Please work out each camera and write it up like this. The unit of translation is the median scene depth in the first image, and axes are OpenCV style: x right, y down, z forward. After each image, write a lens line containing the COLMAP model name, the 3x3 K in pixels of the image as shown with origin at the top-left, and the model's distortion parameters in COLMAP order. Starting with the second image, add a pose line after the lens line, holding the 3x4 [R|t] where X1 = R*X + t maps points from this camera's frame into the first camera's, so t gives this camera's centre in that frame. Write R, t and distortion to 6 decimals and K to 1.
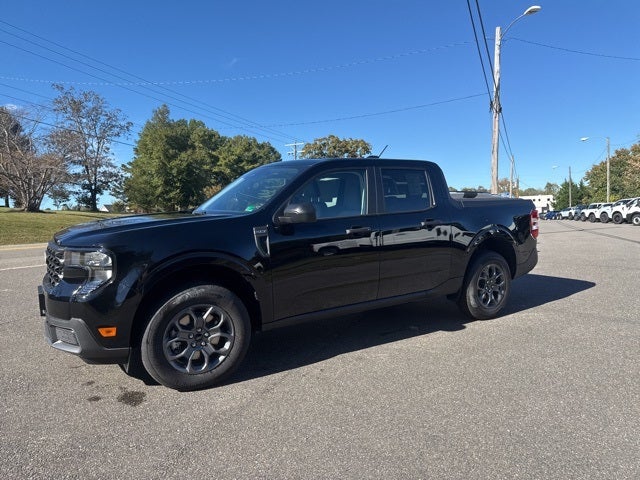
lens RADIAL K [[448.0, 0, 329.0], [0, 448.0, 242.2], [0, 0, 1]] dist [0.049943, -0.069261]
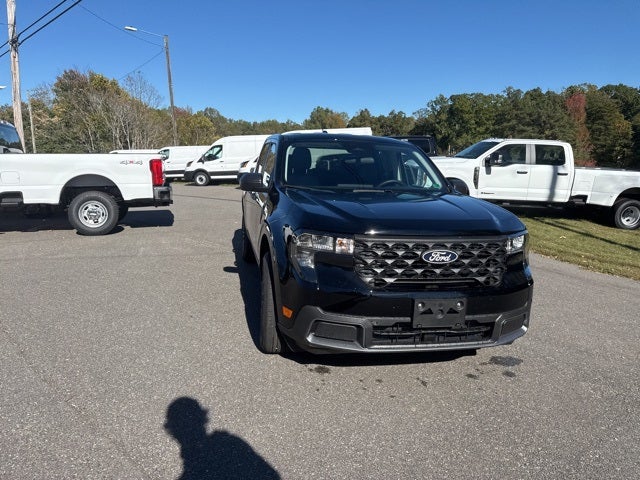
lens RADIAL K [[448.0, 0, 322.0], [0, 448.0, 241.0], [0, 0, 1]] dist [0.049943, -0.069261]
pose [[0.353058, -0.140731, 0.924957, -0.120927], [0.048592, 0.990046, 0.132087, -0.009059], [-0.934339, -0.001688, 0.356382, 0.078149]]
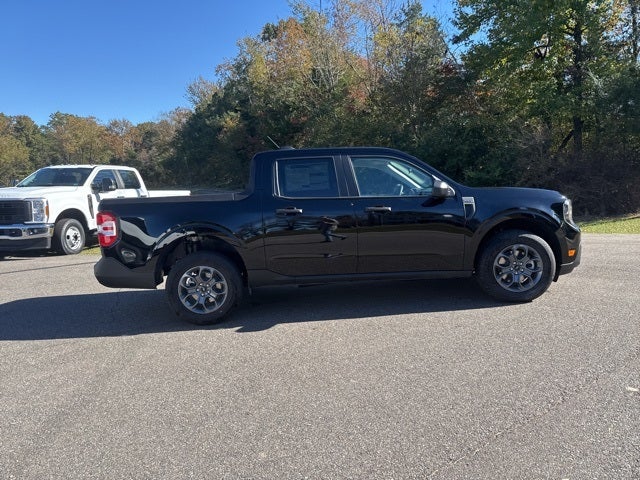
lens RADIAL K [[448.0, 0, 323.1], [0, 448.0, 245.1], [0, 0, 1]] dist [0.049943, -0.069261]
pose [[-0.847418, -0.011508, 0.530801, -0.067404], [0.111811, 0.973475, 0.199610, -0.021665], [-0.519019, 0.228502, -0.823654, 0.237959]]
